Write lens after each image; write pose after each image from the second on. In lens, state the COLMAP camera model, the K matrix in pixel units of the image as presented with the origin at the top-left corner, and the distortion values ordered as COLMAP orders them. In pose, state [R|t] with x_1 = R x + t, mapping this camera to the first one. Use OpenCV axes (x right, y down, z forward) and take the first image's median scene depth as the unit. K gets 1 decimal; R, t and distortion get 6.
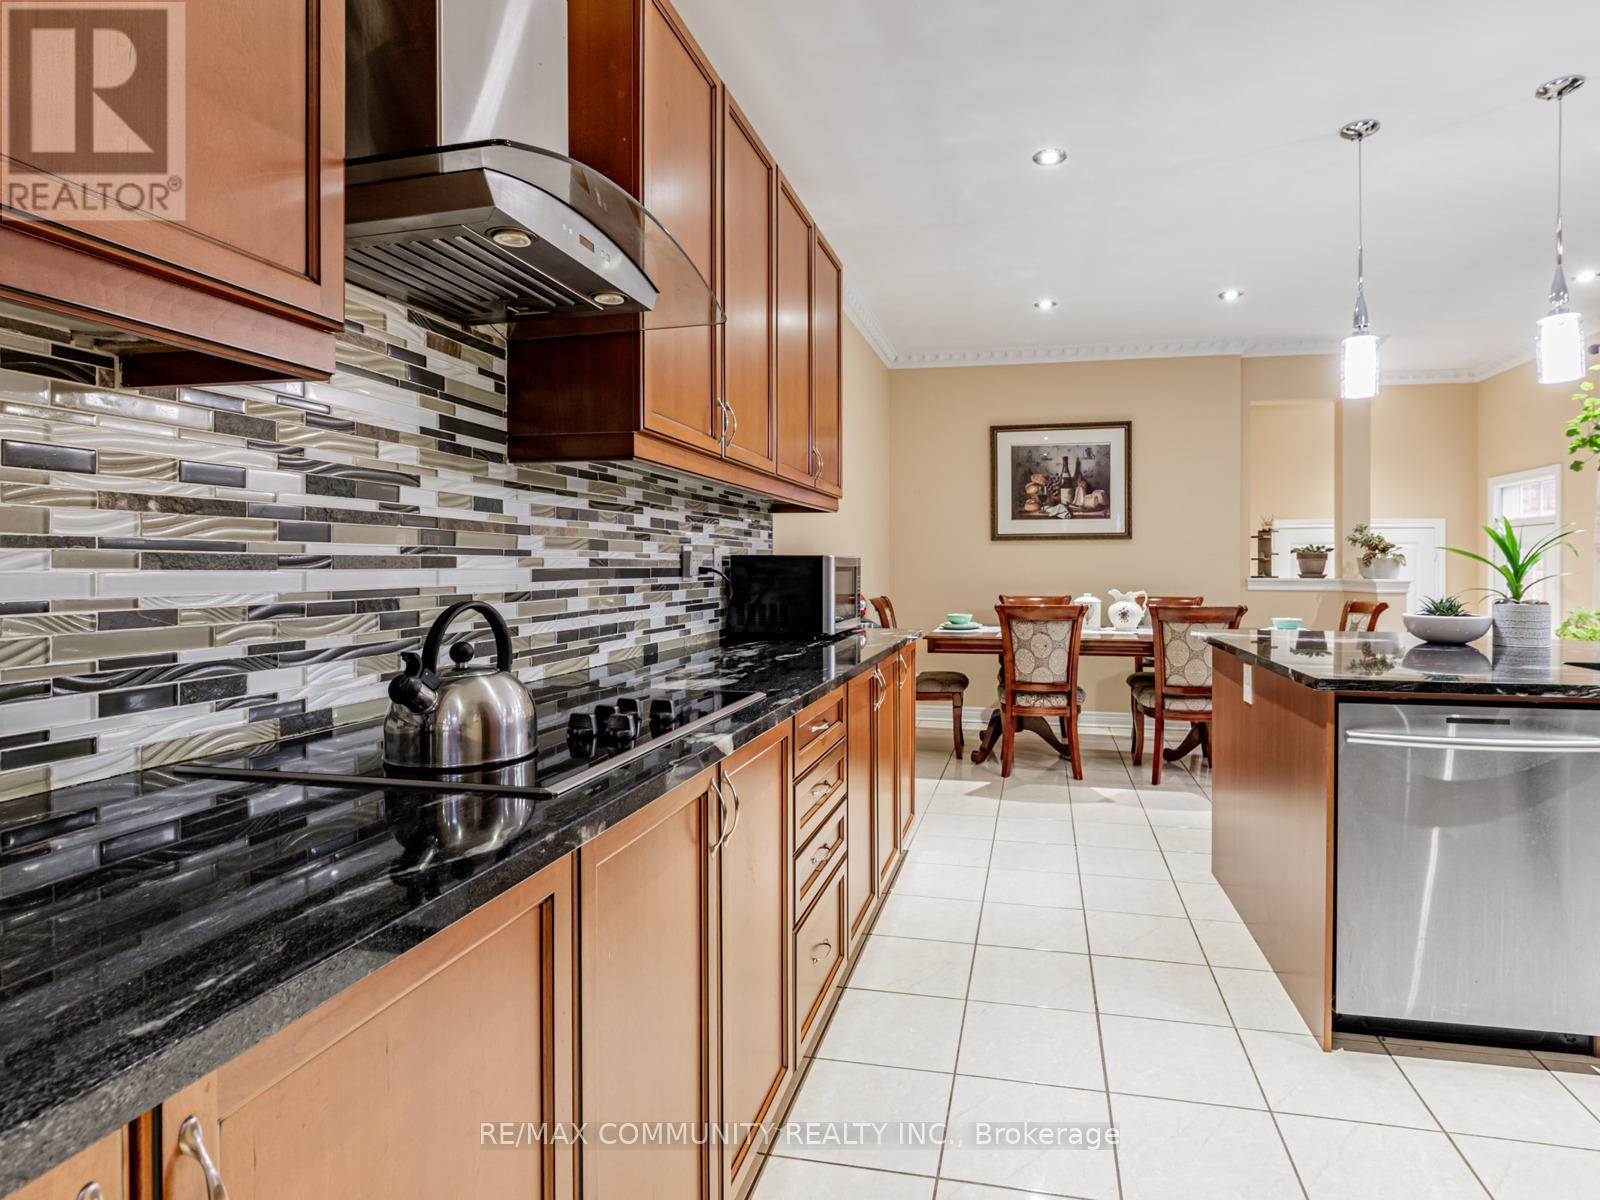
lens RADIAL K [[883.3, 0, 859.2], [0, 883.3, 565.3], [0, 0, 1]] dist [-0.003037, -0.001745]
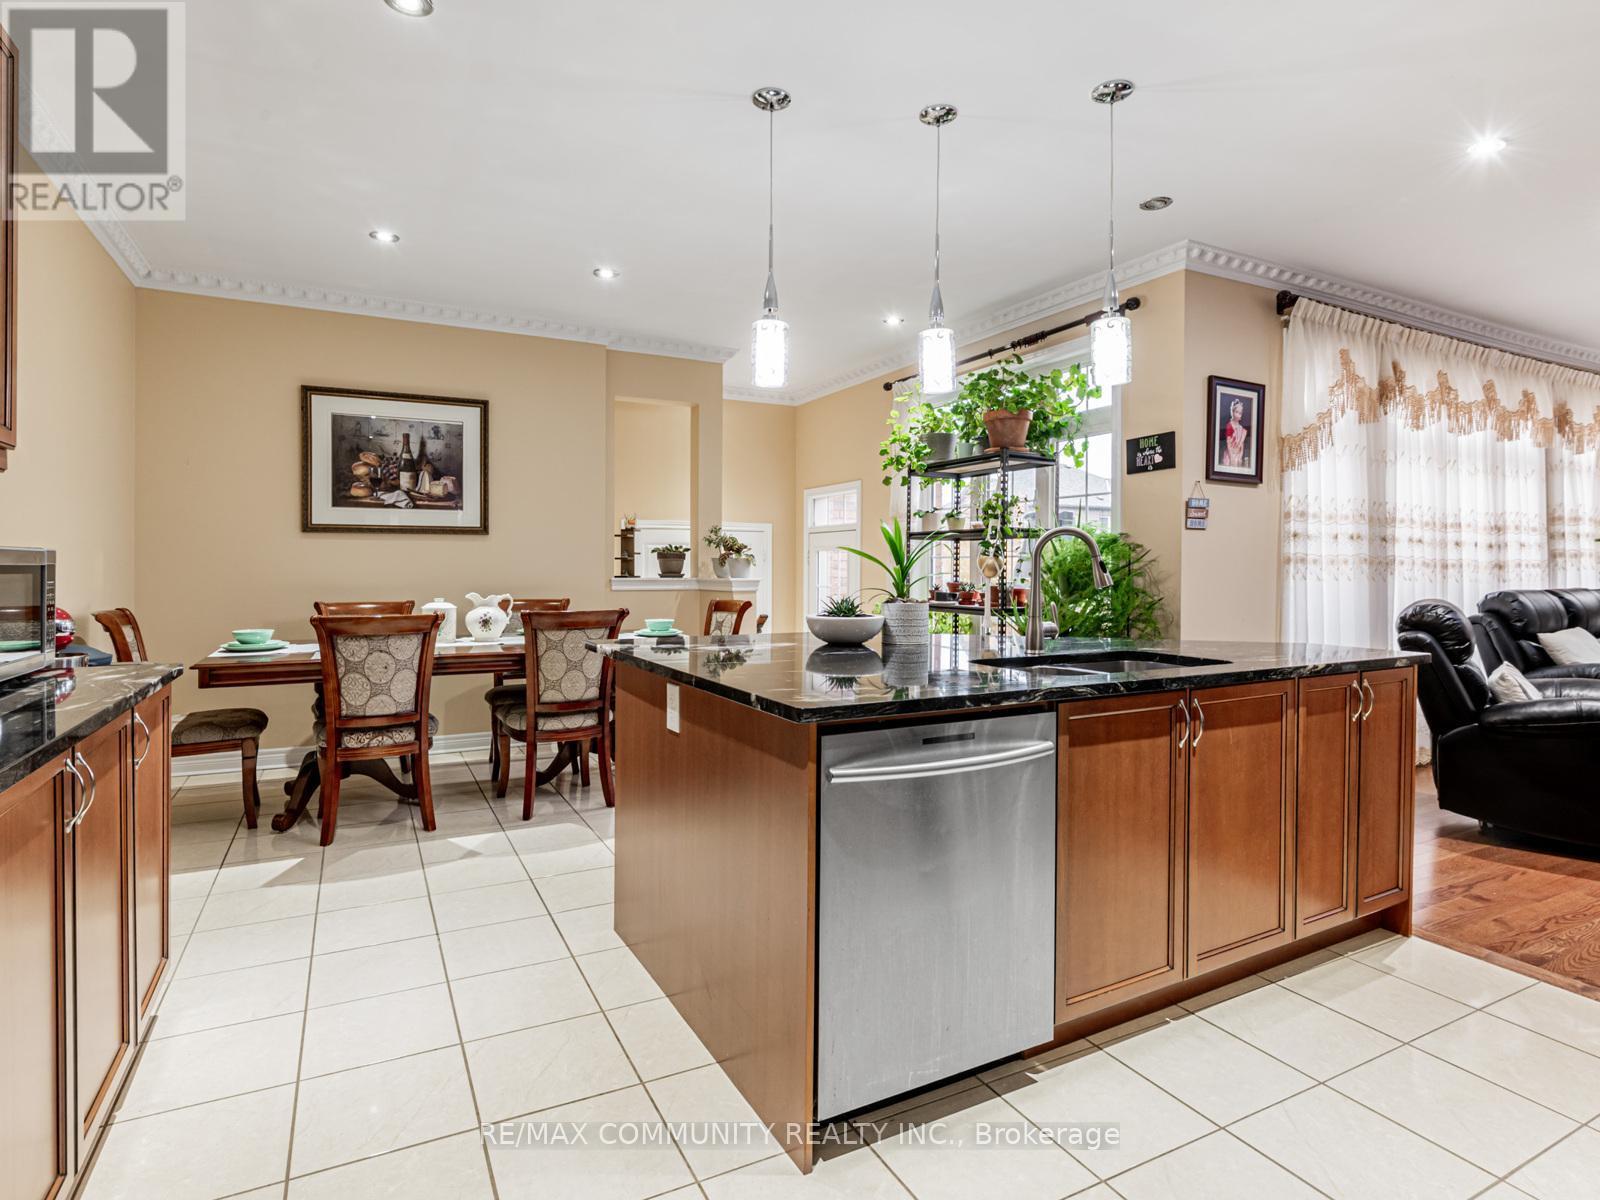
lens RADIAL K [[883.3, 0, 859.2], [0, 883.3, 565.3], [0, 0, 1]] dist [-0.003037, -0.001745]
pose [[0.754334, 0.002479, 0.656486, 0.012999], [-0.003021, 0.999995, -0.000305, 0.000056], [-0.656484, -0.001753, 0.754338, 0.122593]]
